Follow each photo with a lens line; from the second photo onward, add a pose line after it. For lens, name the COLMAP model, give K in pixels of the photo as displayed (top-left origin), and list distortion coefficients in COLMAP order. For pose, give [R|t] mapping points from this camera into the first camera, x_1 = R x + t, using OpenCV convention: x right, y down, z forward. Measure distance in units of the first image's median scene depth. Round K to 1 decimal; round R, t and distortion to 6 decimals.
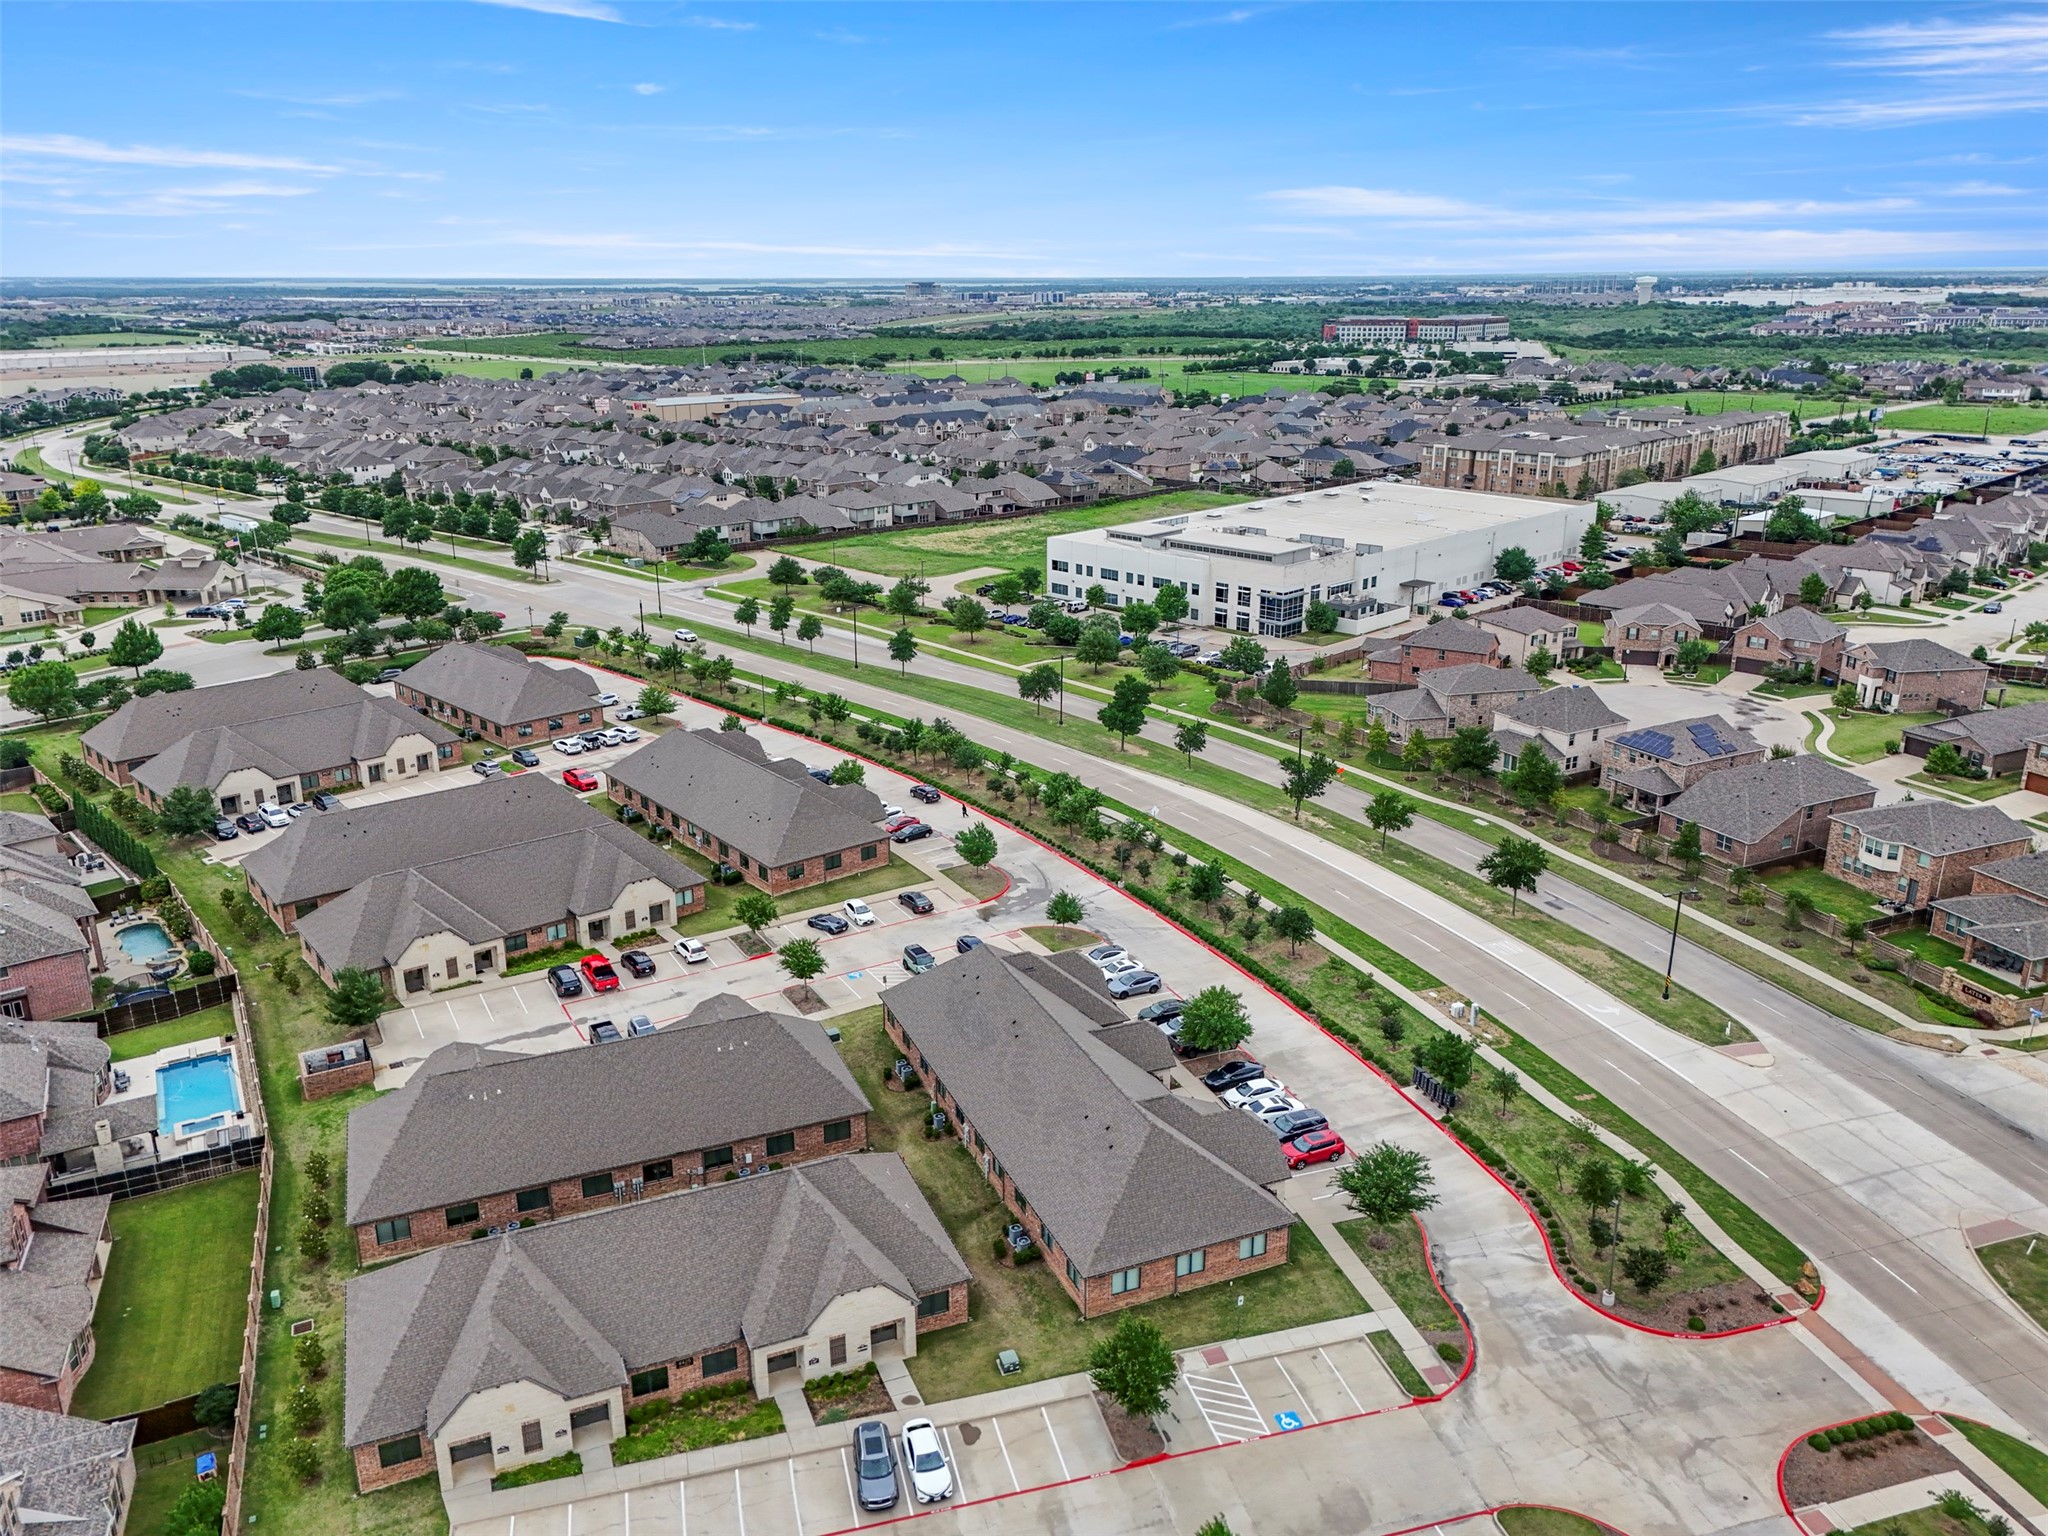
lens RADIAL K [[1510.3, 0, 1022.8], [0, 1510.3, 781.7], [0, 0, 1]] dist [0.076734, -0.067471]
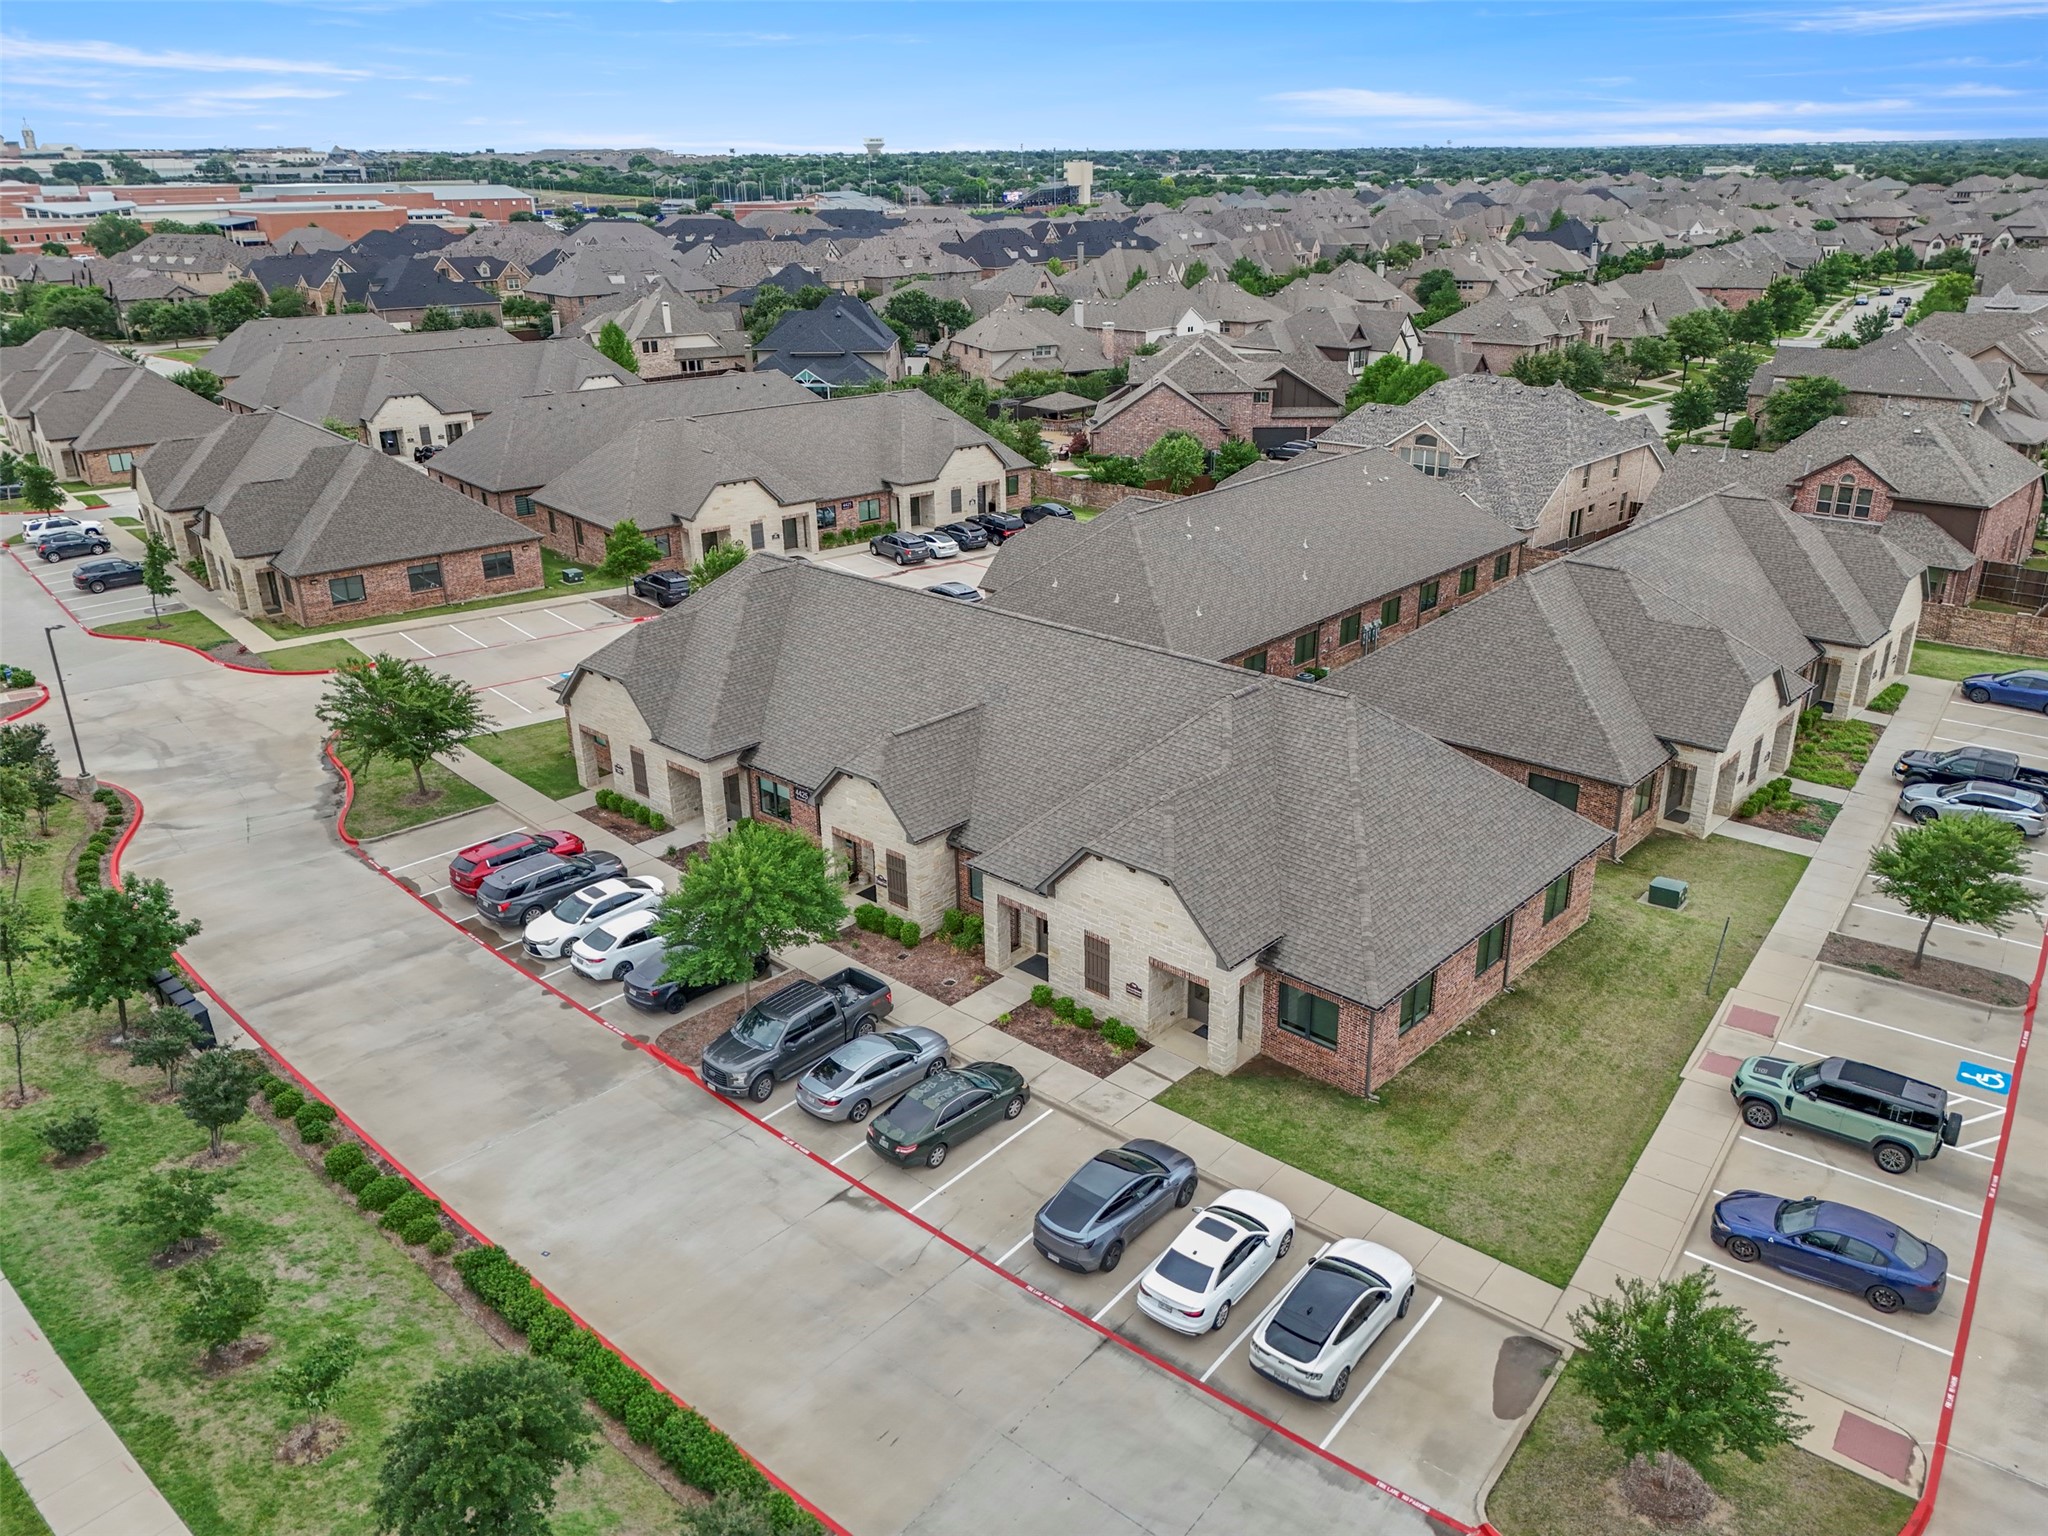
lens RADIAL K [[1510.3, 0, 1016.3], [0, 1510.3, 761.0], [0, 0, 1]] dist [0.076734, -0.067471]
pose [[-0.911344, 0.170313, -0.374760, 0.244465], [-0.110842, 0.775243, 0.621862, -0.132914], [0.396441, 0.608270, -0.687635, 1.526679]]
